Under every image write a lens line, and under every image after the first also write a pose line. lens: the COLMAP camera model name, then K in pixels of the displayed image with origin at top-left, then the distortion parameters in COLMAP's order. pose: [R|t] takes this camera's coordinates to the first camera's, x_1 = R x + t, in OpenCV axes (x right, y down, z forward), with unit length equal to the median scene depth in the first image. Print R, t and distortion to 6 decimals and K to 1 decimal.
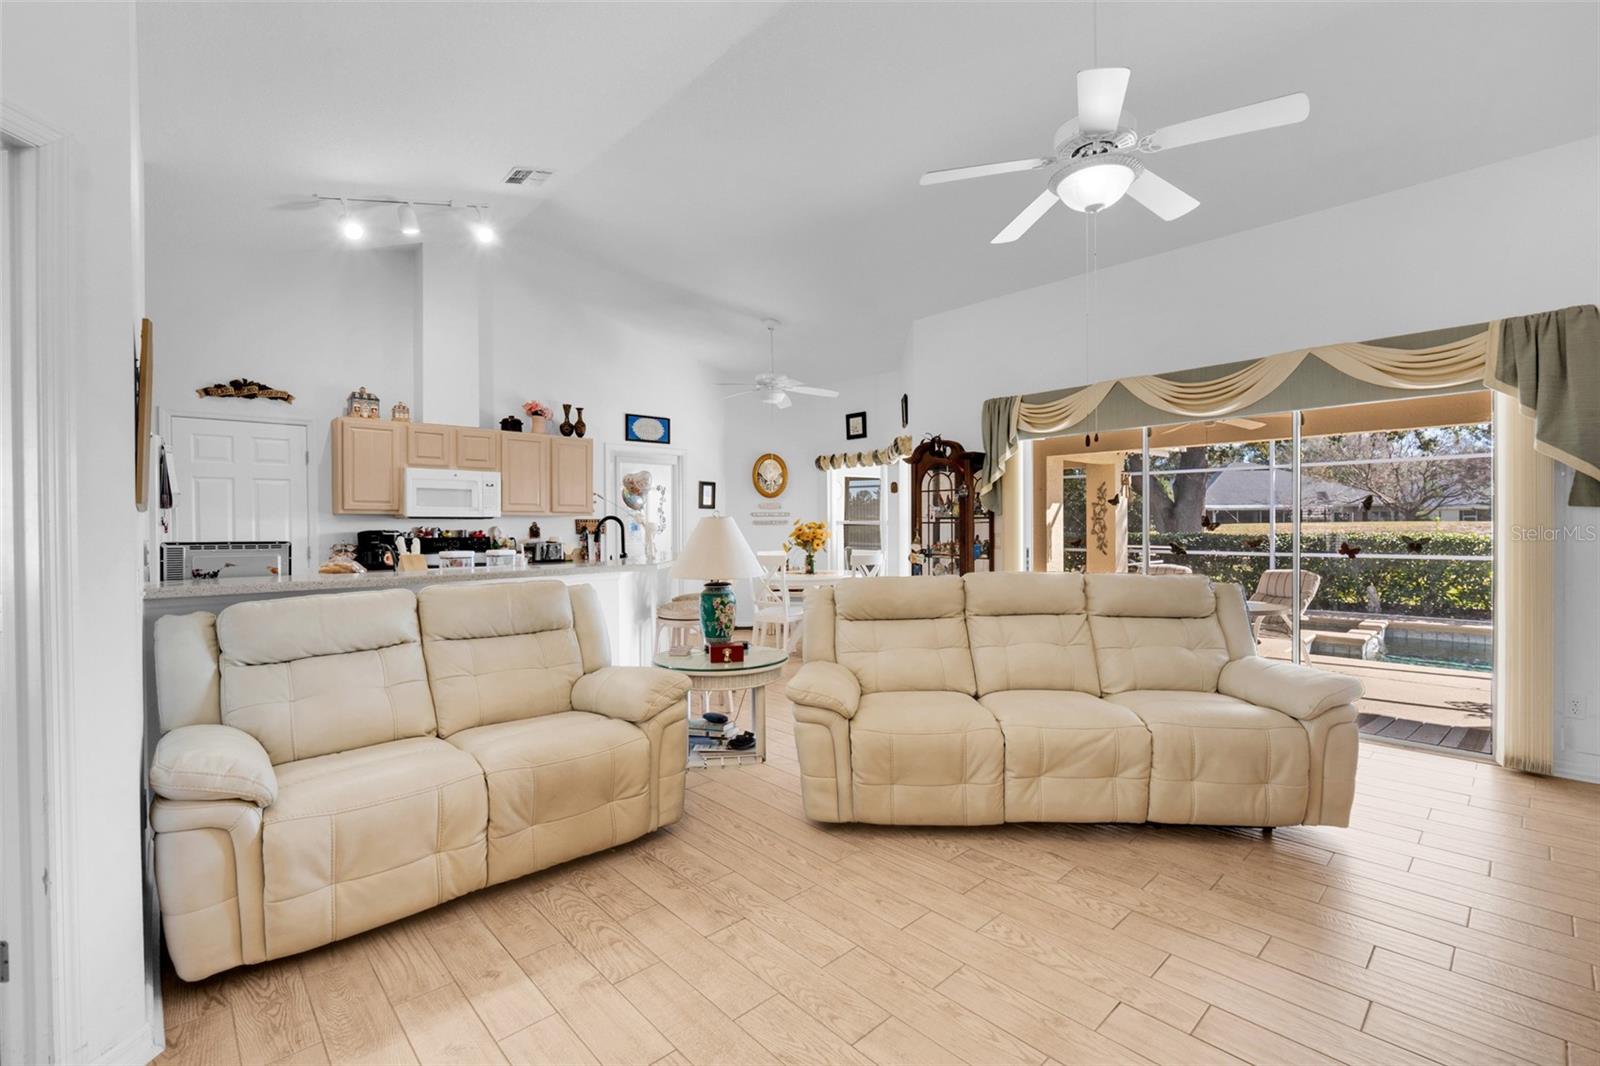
lens RADIAL K [[705.9, 0, 800.0], [0, 705.9, 530.0], [0, 0, 1]] dist [-0.002245, 0.001201]
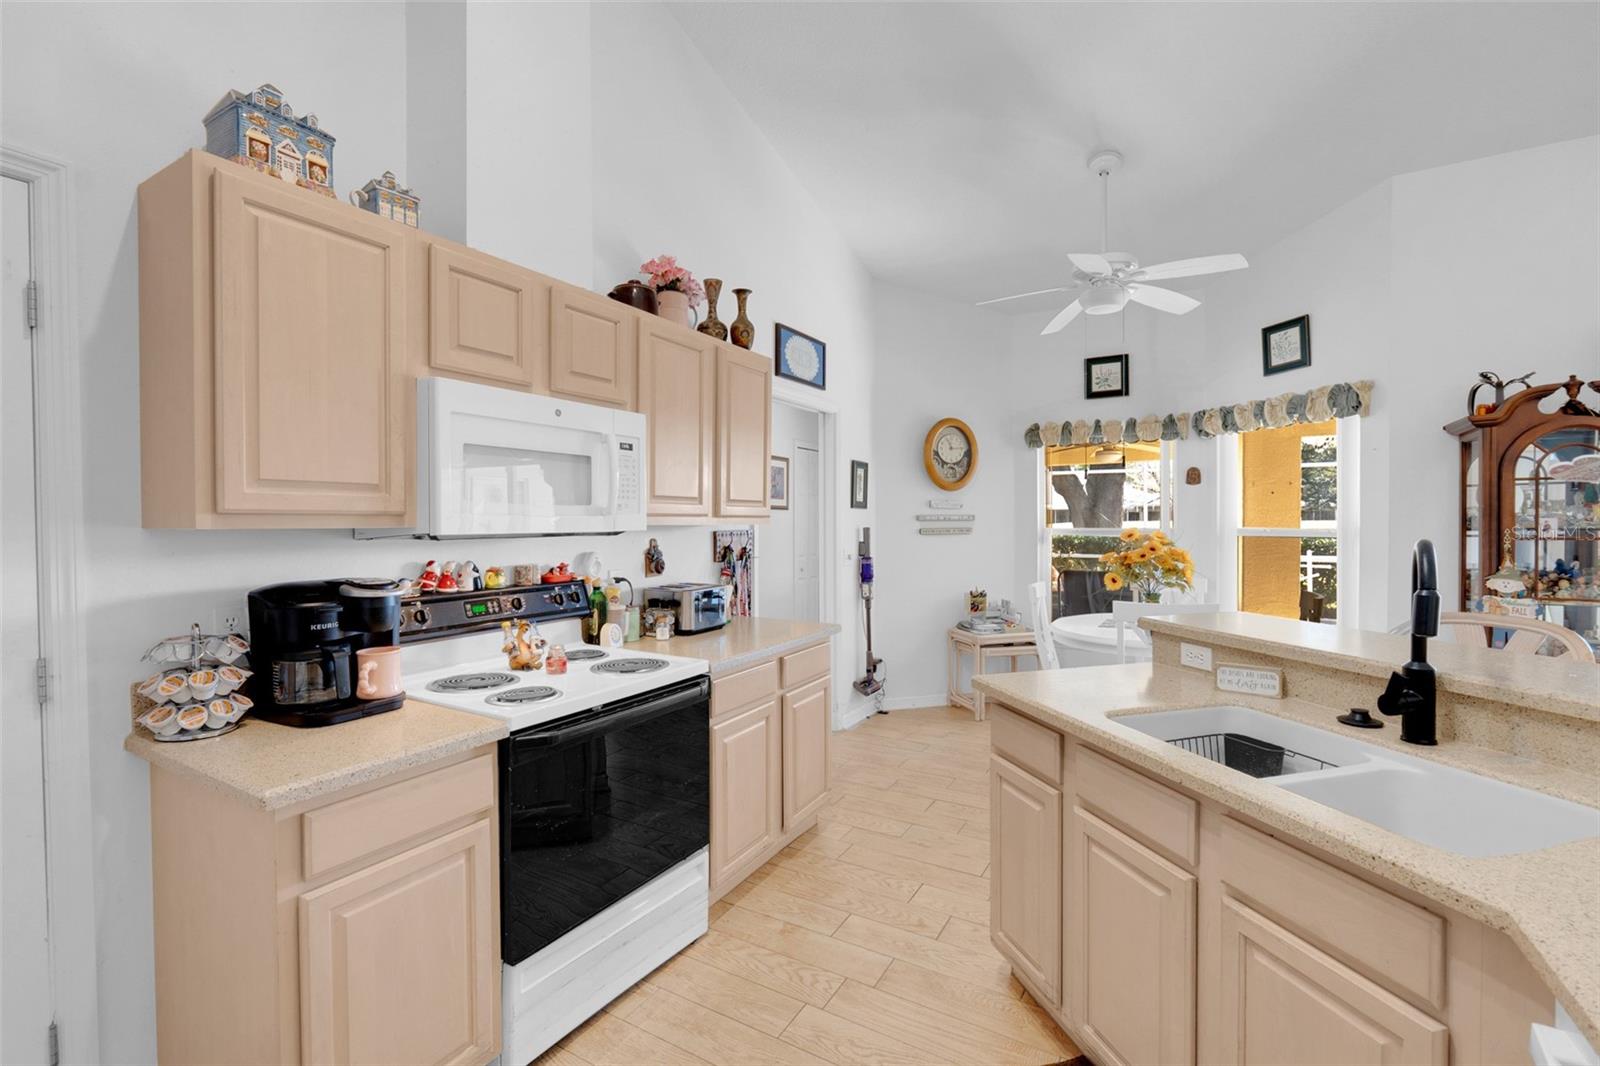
lens RADIAL K [[705.9, 0, 796.5], [0, 705.9, 532.0], [0, 0, 1]] dist [-0.002245, 0.001201]
pose [[0.955319, -0.007119, 0.295489, -0.420942], [0.005249, 0.999961, 0.007119, -0.018297], [-0.295529, -0.005250, 0.955319, 0.556551]]
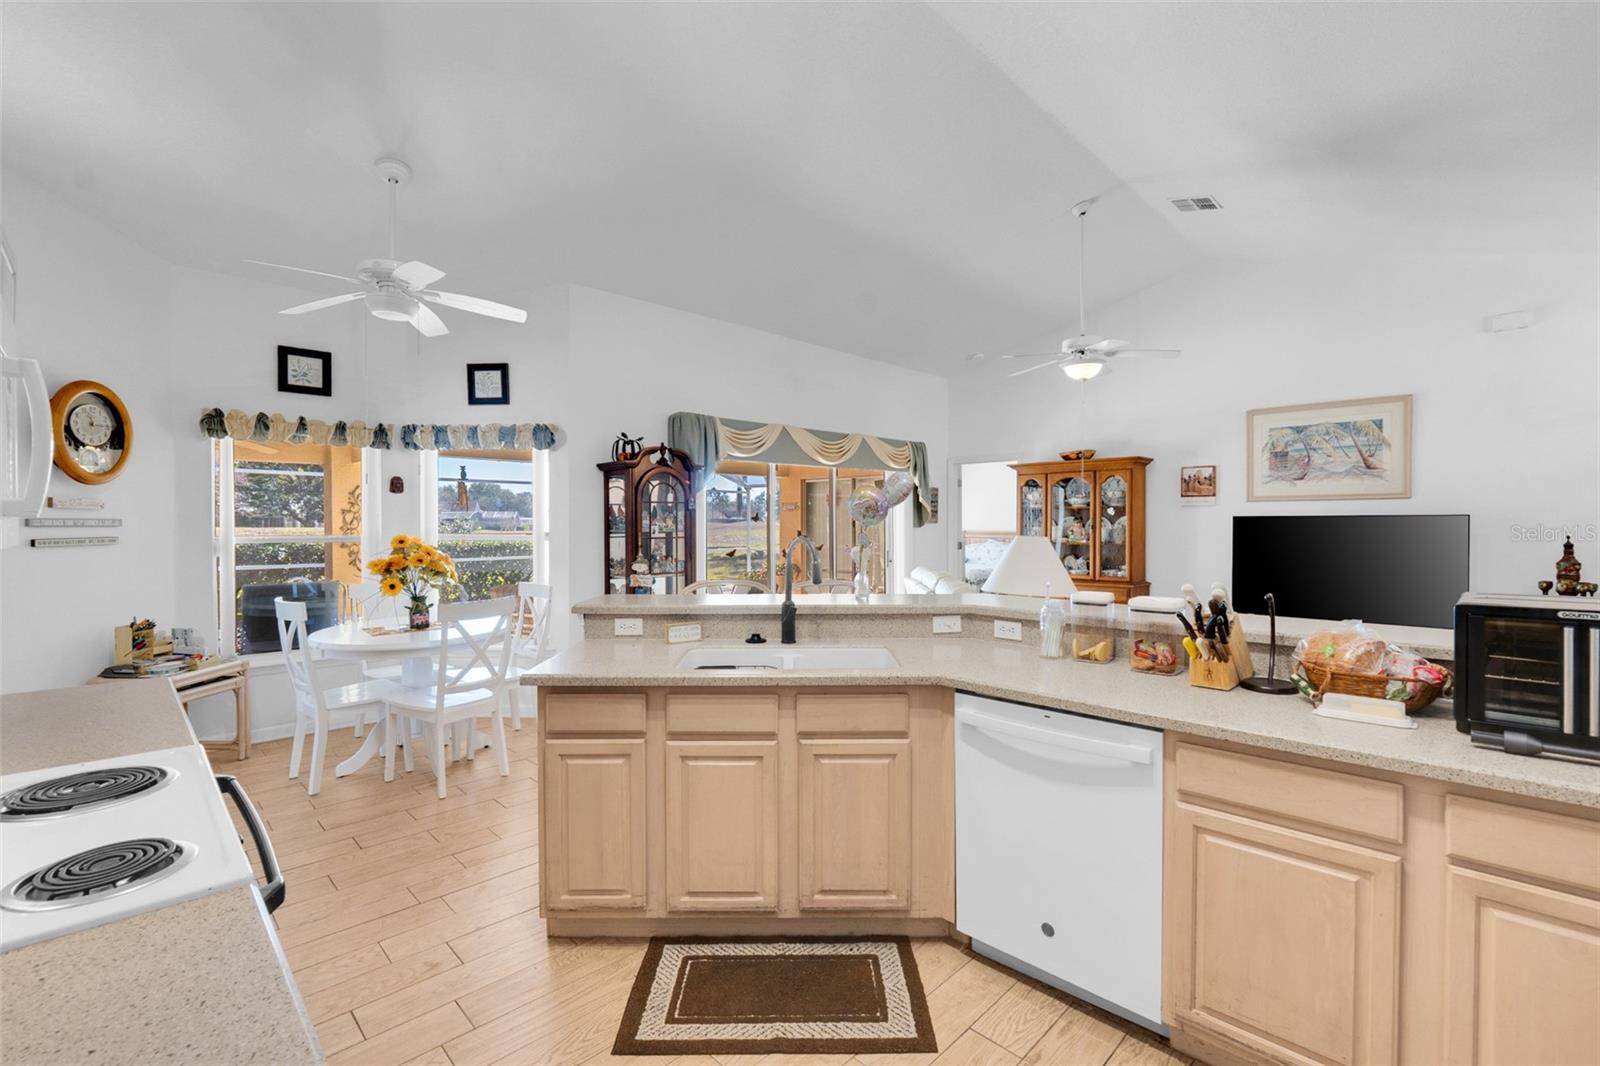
lens RADIAL K [[705.9, 0, 797.4], [0, 705.9, 530.1], [0, 0, 1]] dist [-0.002245, 0.001201]
pose [[-0.038357, -0.003930, 0.999256, -0.585346], [0.009539, 0.999945, 0.004298, -0.018700], [-0.999219, 0.009696, -0.038317, 0.714705]]
